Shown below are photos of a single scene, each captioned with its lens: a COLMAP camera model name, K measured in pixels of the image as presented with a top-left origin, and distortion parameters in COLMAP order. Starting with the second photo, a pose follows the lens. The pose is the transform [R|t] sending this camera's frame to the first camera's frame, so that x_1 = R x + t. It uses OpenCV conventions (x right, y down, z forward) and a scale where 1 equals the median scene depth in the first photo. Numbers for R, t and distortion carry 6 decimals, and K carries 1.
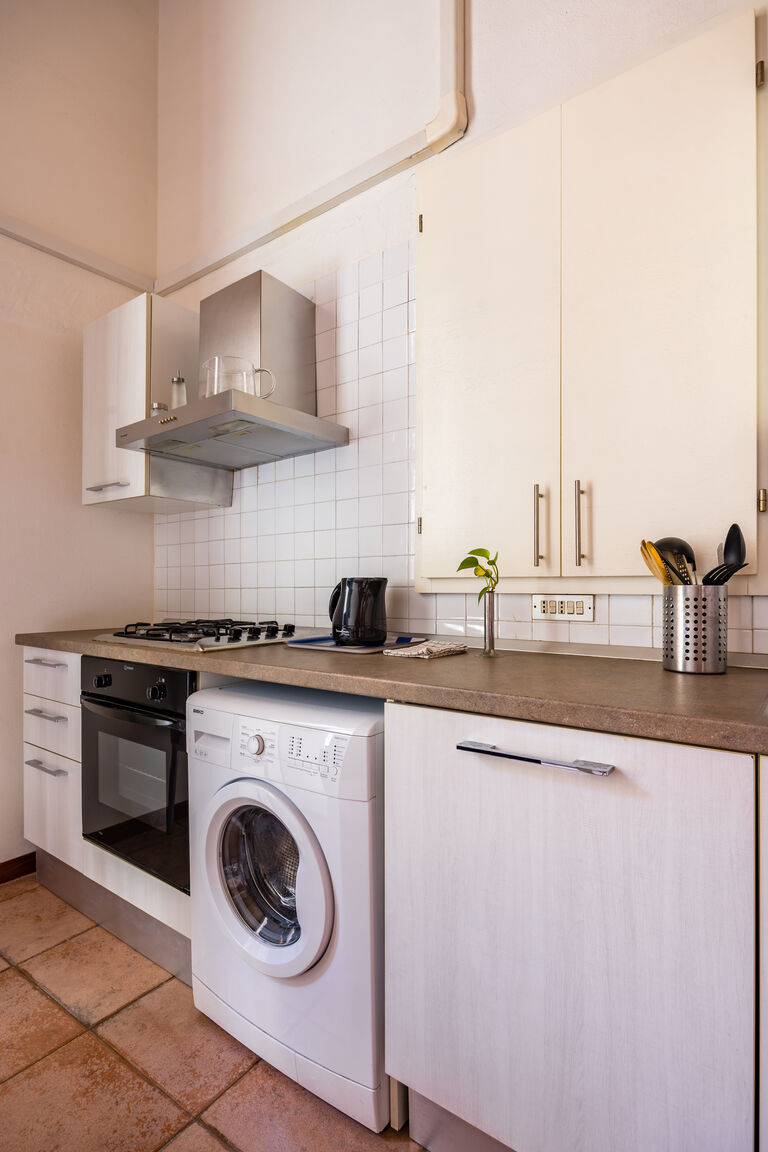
lens RADIAL K [[578.9, 0, 373.9], [0, 578.9, 585.9], [0, 0, 1]] dist [-0.002024, -0.001128]
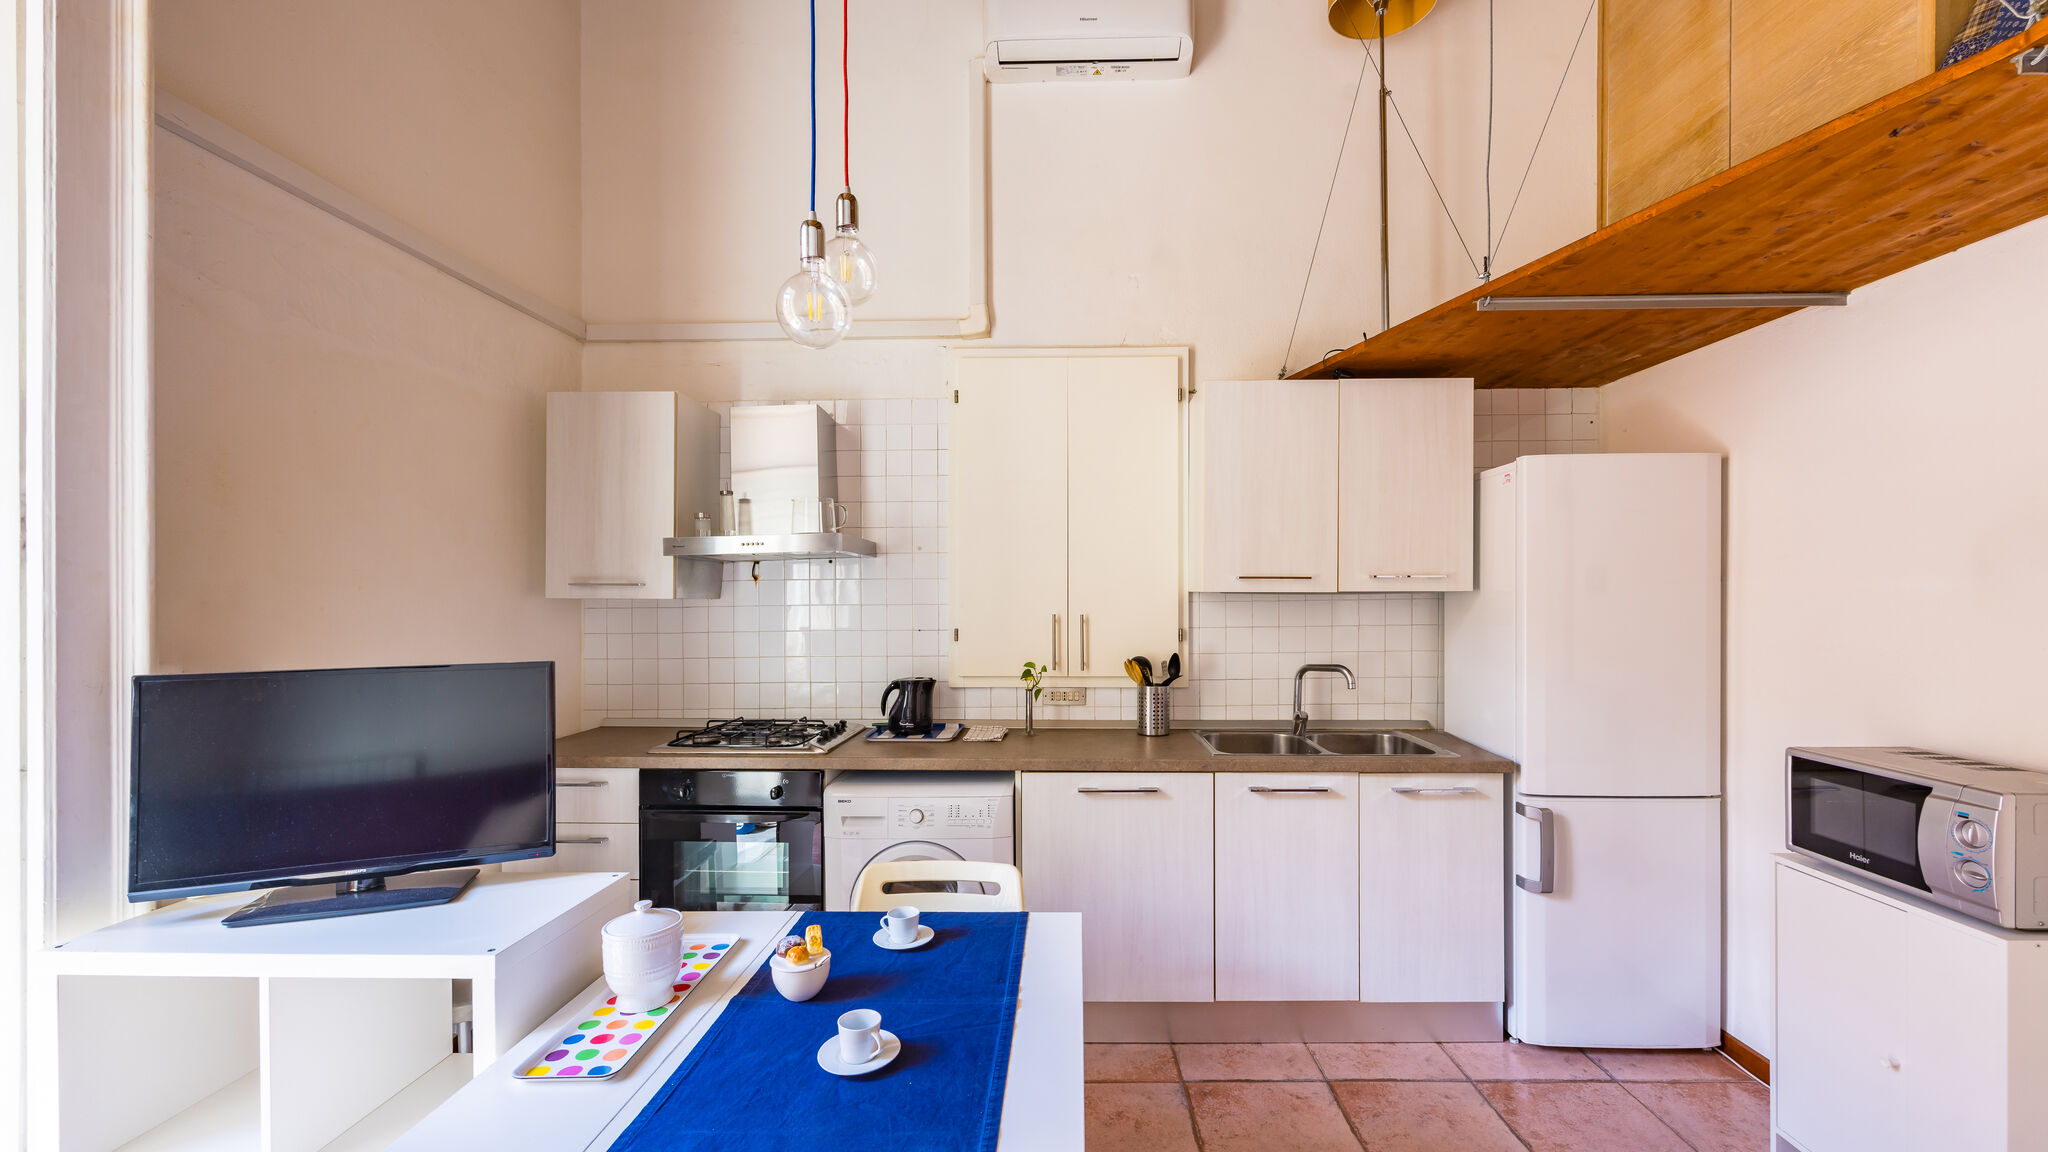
lens RADIAL K [[828.4, 0, 1052.8], [0, 828.4, 601.7], [0, 0, 1]] dist [-0.000019, -0.000207]
pose [[0.809100, -0.006040, 0.587640, -0.838334], [-0.000037, 0.999947, 0.010328, -0.200796], [-0.587671, -0.008378, 0.809056, -0.615345]]
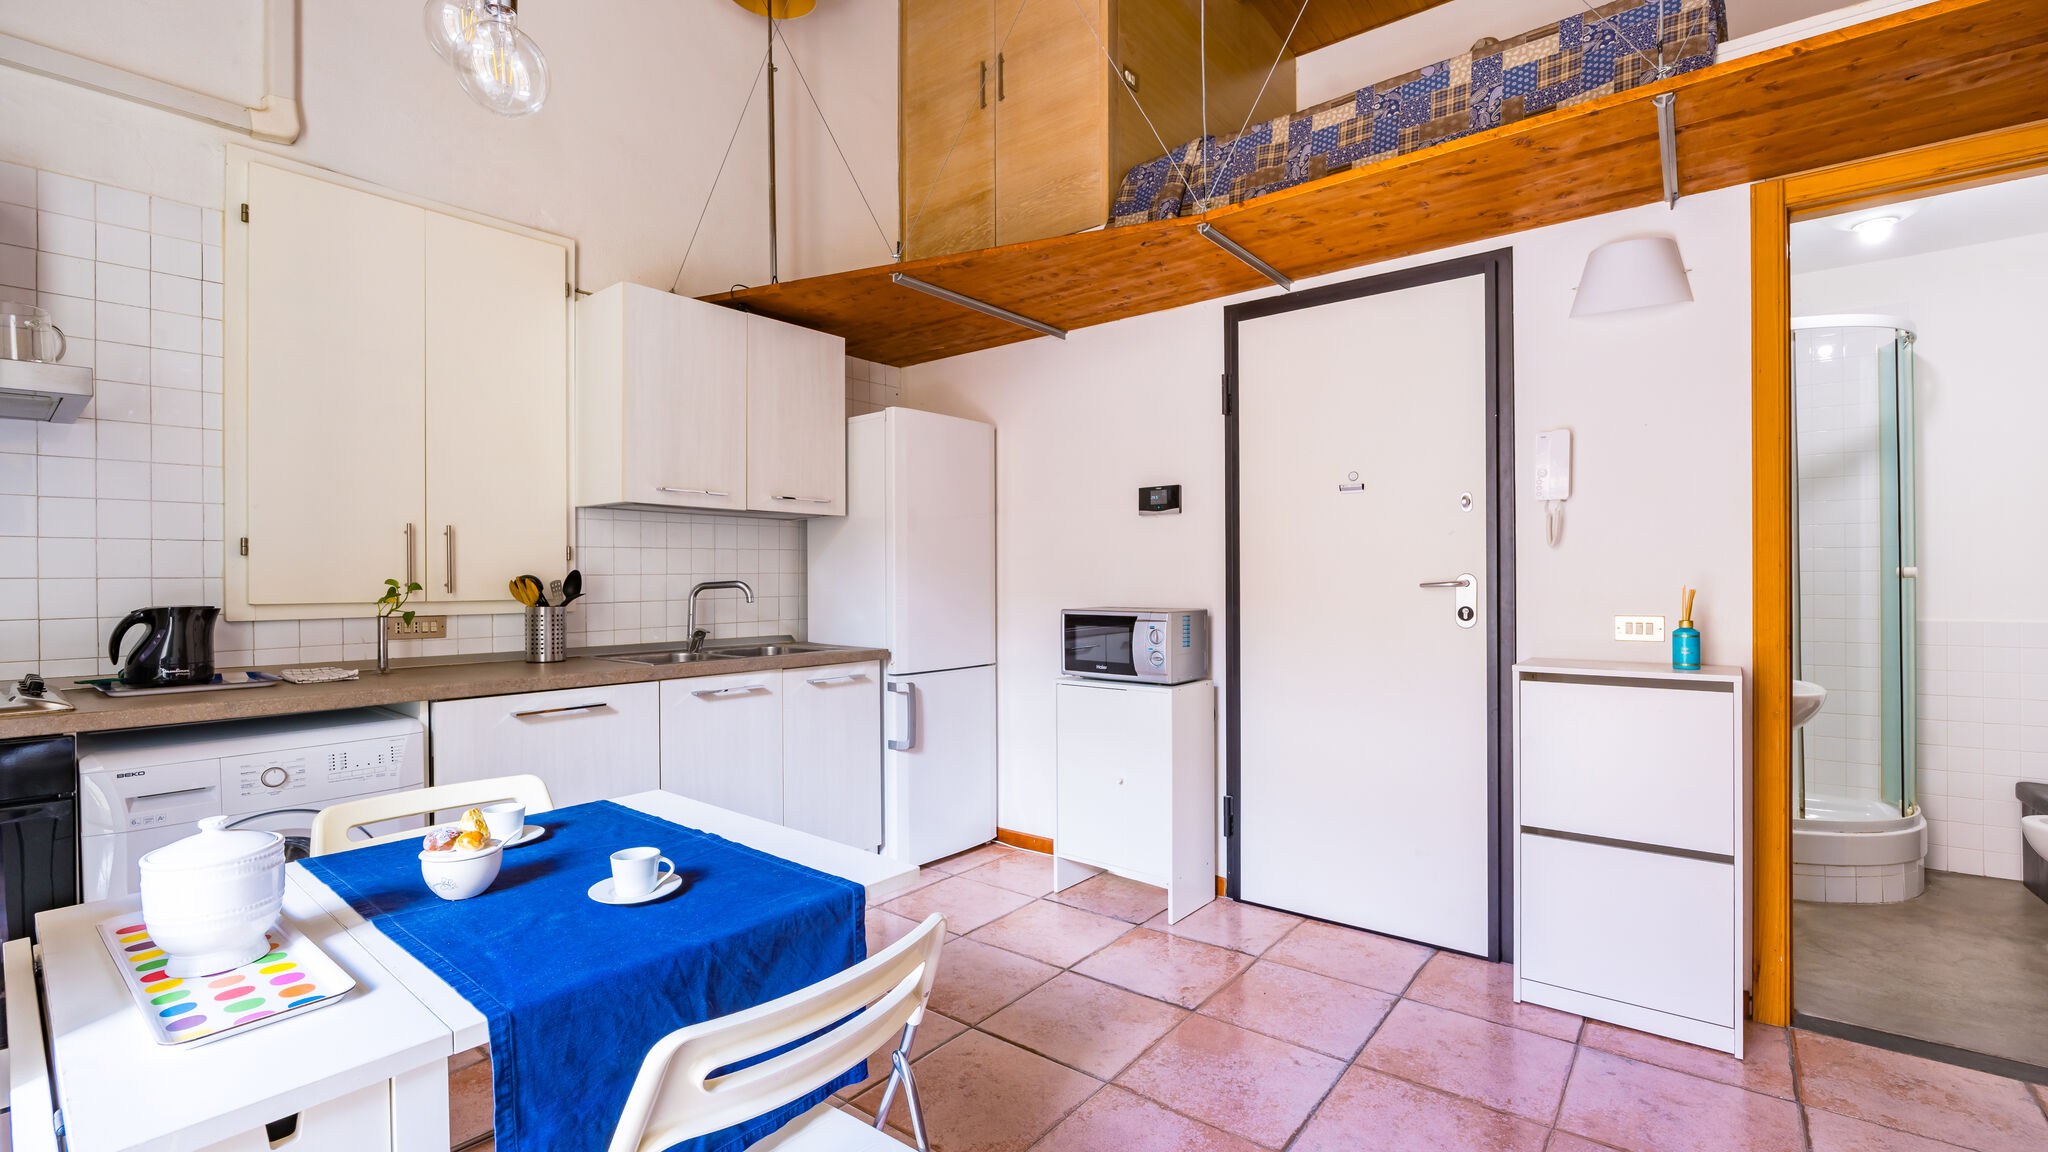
lens RADIAL K [[876.6, 0, 1019.4], [0, 876.6, 579.3], [0, 0, 1]] dist [-0.010097, -0.000008]
pose [[0.041089, 0.001095, 0.999155, -1.258811], [0.001210, 0.999999, -0.001146, -0.051813], [-0.999155, 0.001256, 0.041088, -0.276257]]
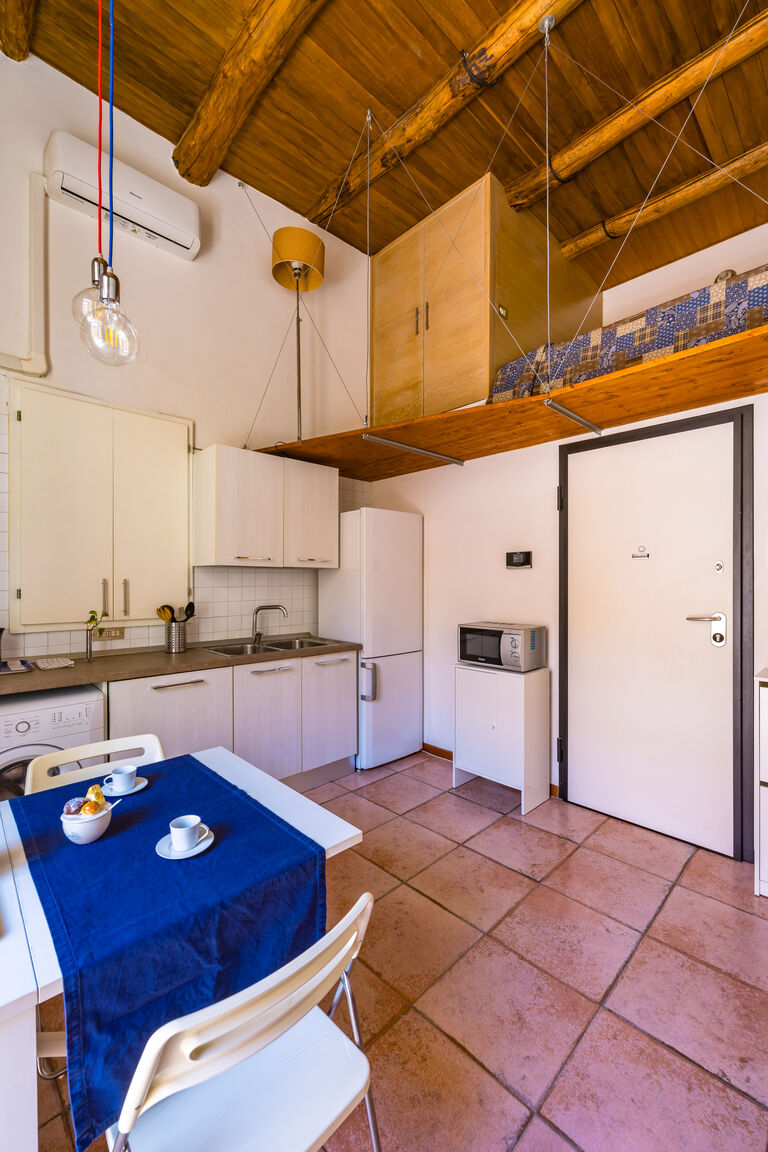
lens RADIAL K [[463.7, 0, 381.9], [0, 463.7, 582.5], [0, 0, 1]] dist [0.001826, -0.000229]
pose [[0.165587, -0.000823, 0.986195, -1.115404], [-0.003288, 0.999994, 0.001387, -0.146628], [-0.986190, -0.003472, 0.165584, -0.288210]]
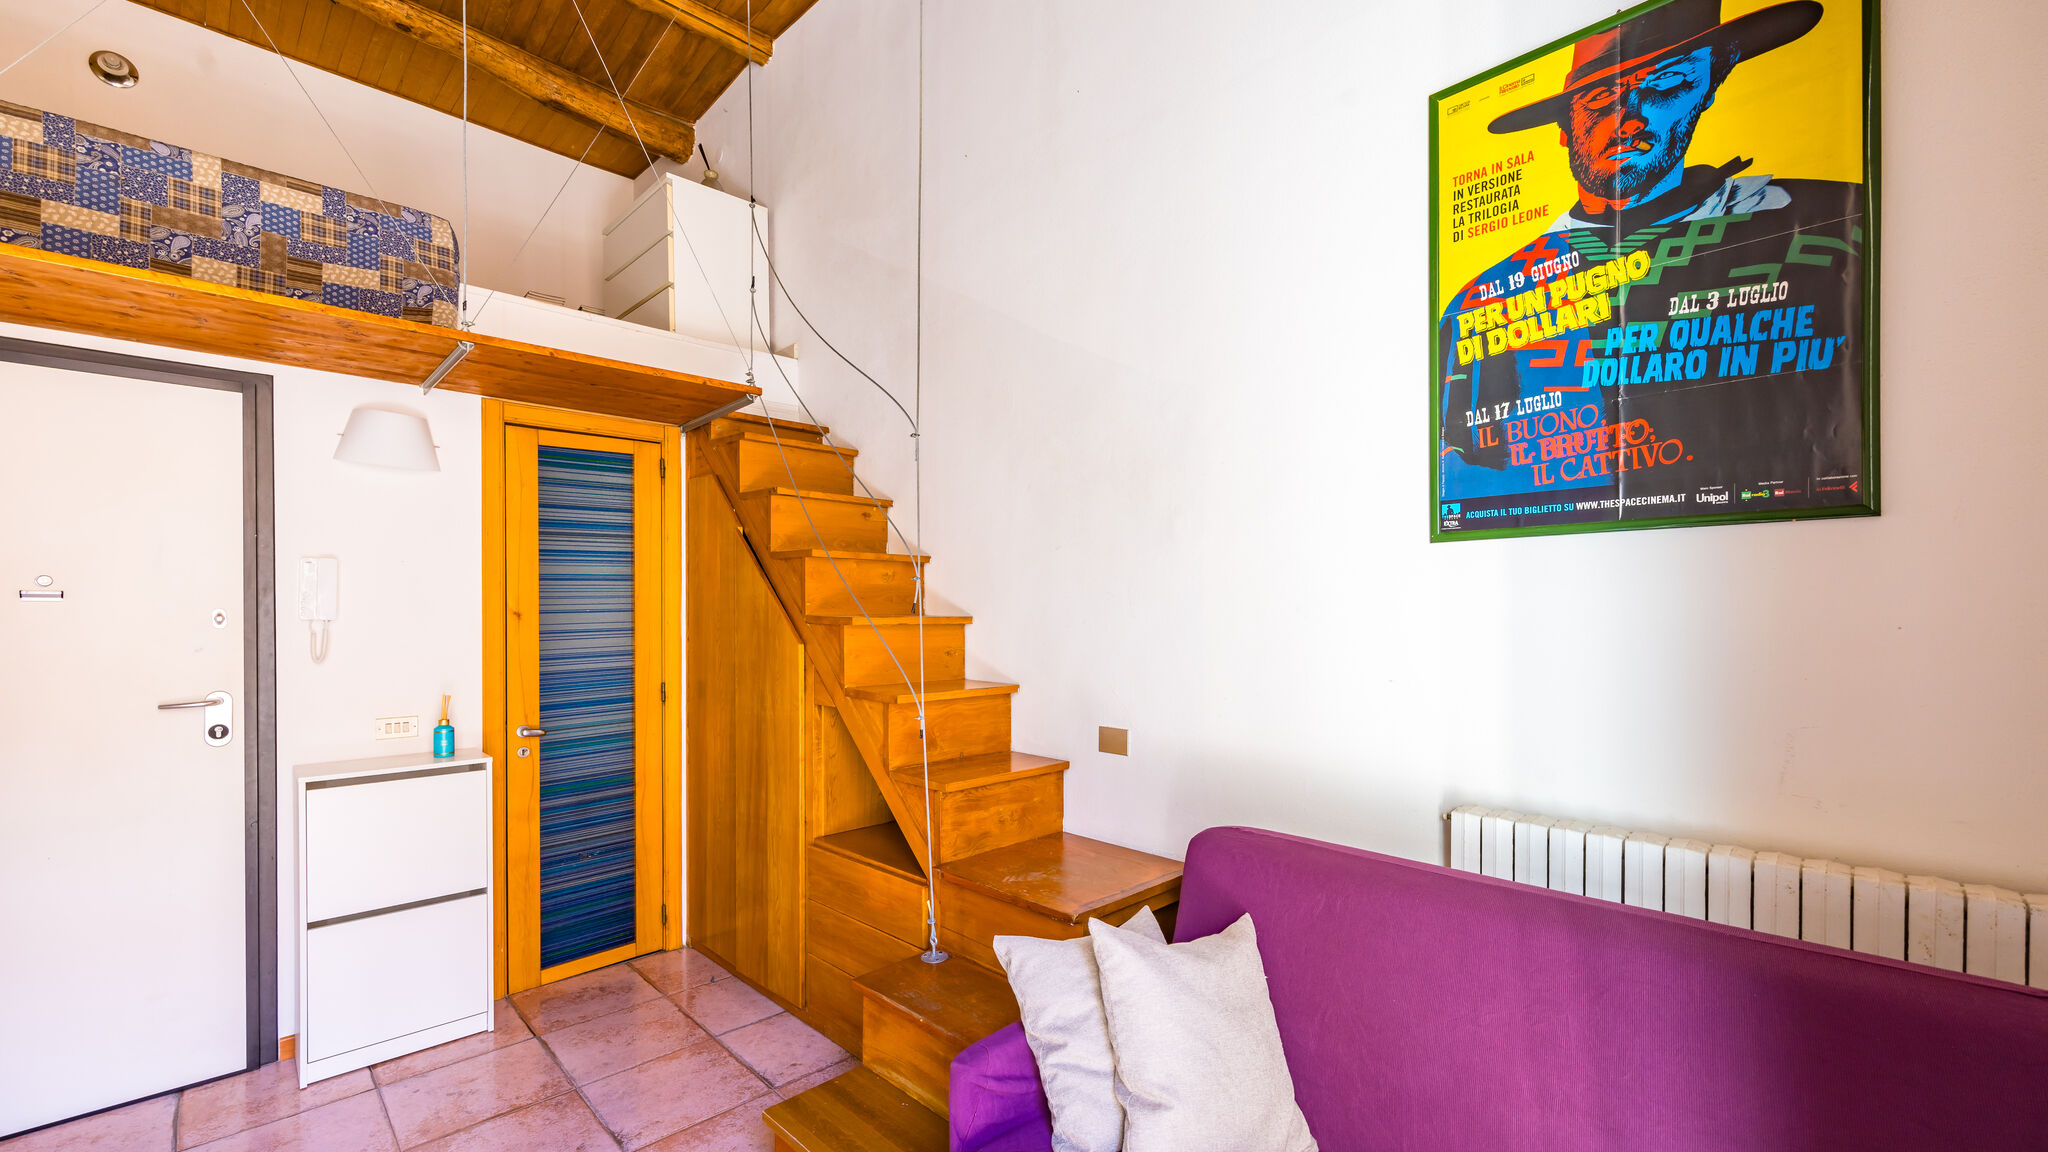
lens RADIAL K [[828.4, 0, 1031.8], [0, 828.4, 615.8], [0, 0, 1]] dist [-0.000019, -0.000207]
pose [[-0.987676, 0.004068, 0.156458, -1.307159], [0.004080, 0.999992, -0.000249, -0.190217], [-0.156458, 0.000392, -0.987685, 0.208165]]
